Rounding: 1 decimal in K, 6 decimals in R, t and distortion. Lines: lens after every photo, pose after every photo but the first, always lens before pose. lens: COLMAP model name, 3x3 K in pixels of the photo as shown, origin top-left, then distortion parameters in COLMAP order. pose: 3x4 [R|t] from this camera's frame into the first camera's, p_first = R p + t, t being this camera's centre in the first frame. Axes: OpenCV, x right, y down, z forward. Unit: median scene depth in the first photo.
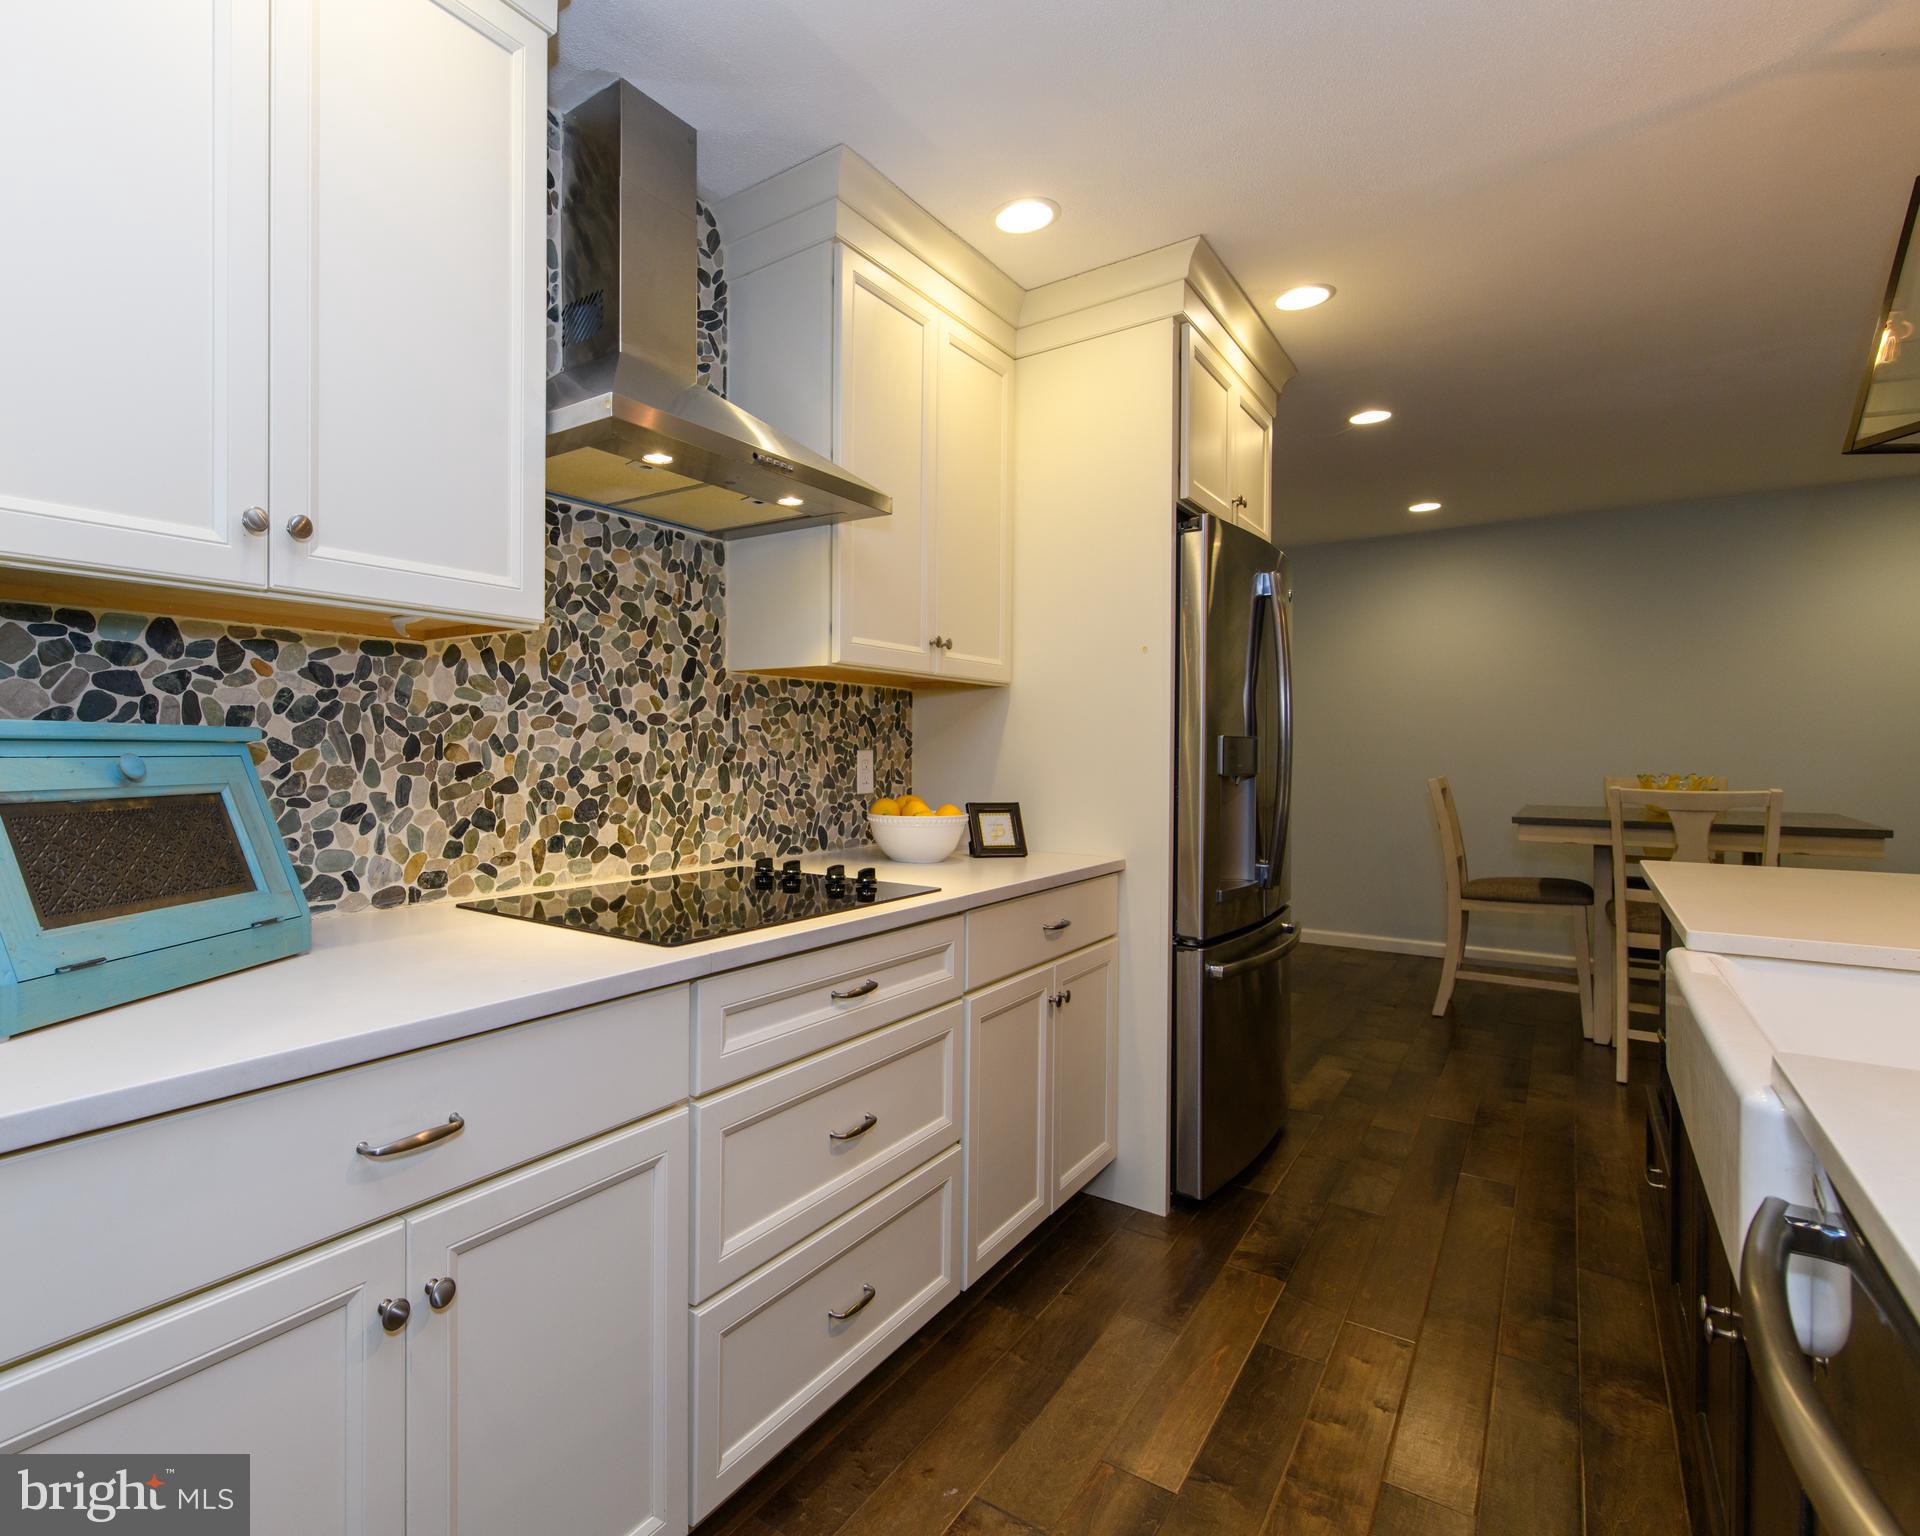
lens RADIAL K [[981.2, 0, 773.8], [0, 981.2, 757.4], [0, 0, 1]] dist [0.002516, -0.000108]
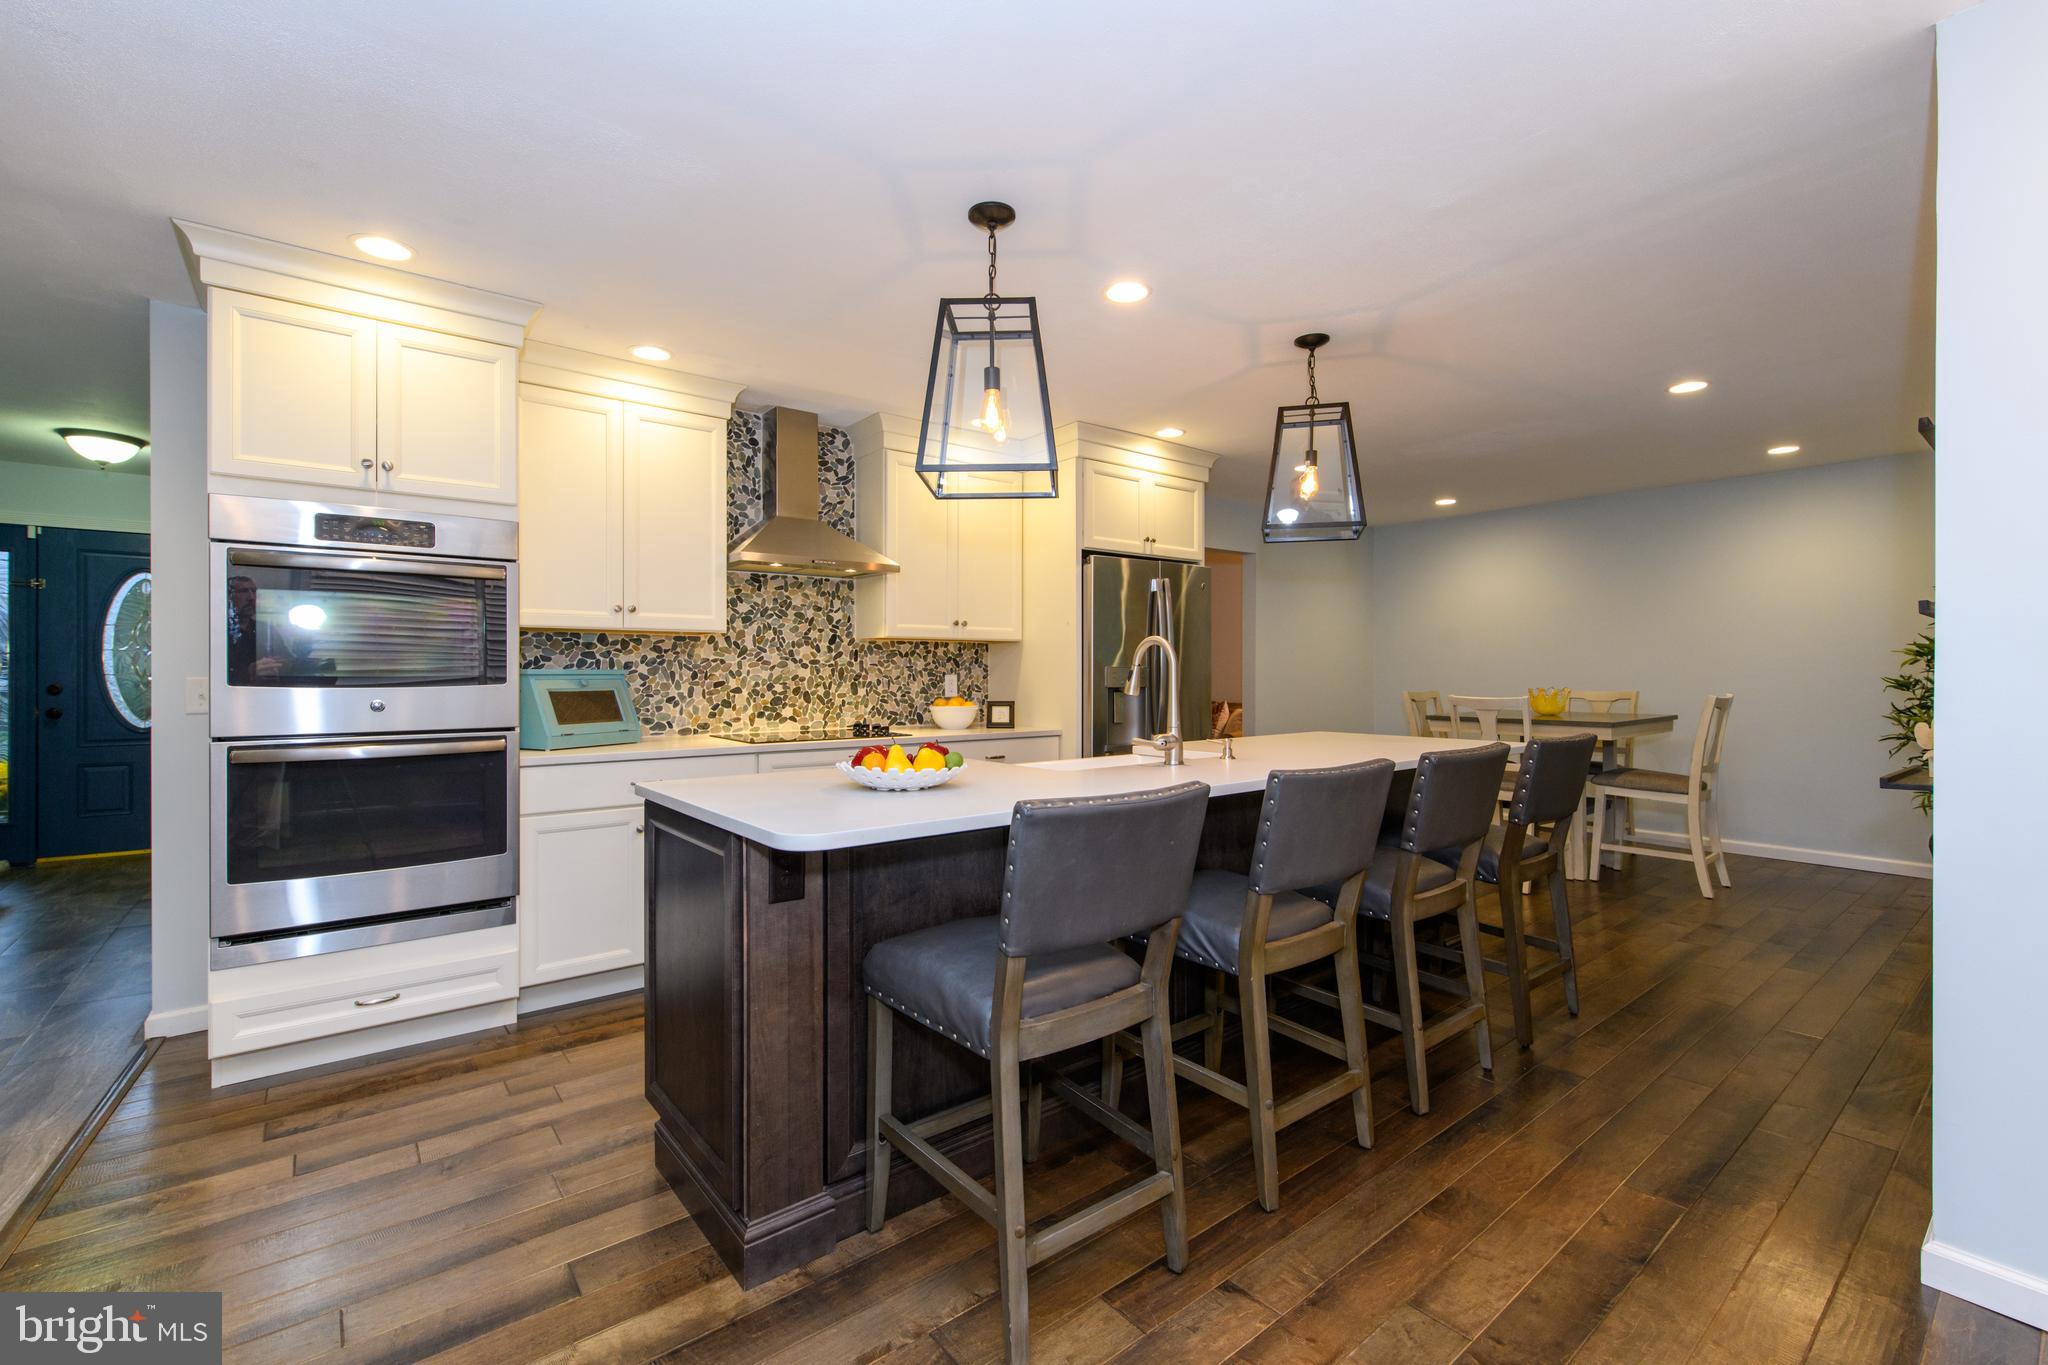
lens RADIAL K [[876.0, 0, 1030.4], [0, 876.0, 673.5], [0, 0, 1]] dist [0.002799, -0.001291]
pose [[0.977397, -0.004921, -0.211354, 0.774344], [0.003648, 0.999973, -0.006410, 0.002301], [0.211380, 0.005494, 0.977388, -0.850751]]
